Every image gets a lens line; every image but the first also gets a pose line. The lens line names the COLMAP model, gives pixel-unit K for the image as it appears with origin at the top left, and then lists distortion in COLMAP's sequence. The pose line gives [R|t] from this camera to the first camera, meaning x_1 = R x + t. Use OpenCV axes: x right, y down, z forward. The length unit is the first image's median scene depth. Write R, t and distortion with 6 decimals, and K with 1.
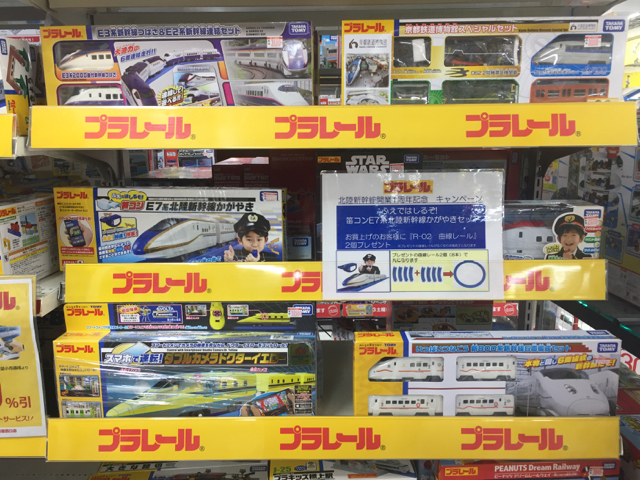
lens RADIAL K [[550.9, 0, 320.9], [0, 550.9, 241.7], [0, 0, 1]] dist [0.066576, -0.054073]
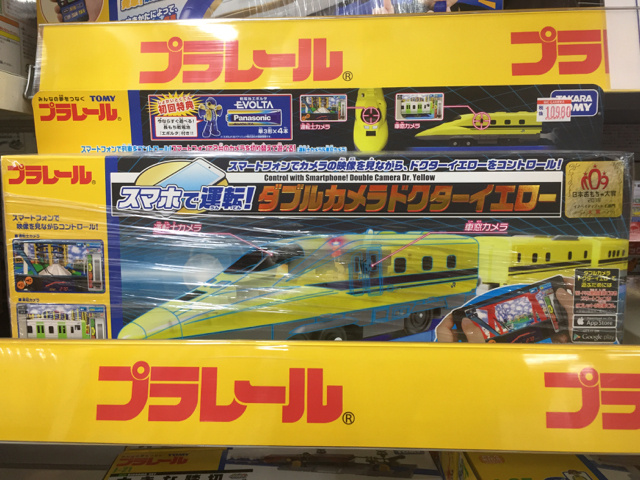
lens RADIAL K [[550.9, 0, 319.3], [0, 550.9, 238.9], [0, 0, 1]] dist [0.066576, -0.054073]
pose [[0.999239, 0.007911, -0.038184, -0.217624], [-0.010587, 0.997463, -0.070389, 0.267373], [0.037530, 0.070739, 0.996789, 0.583283]]
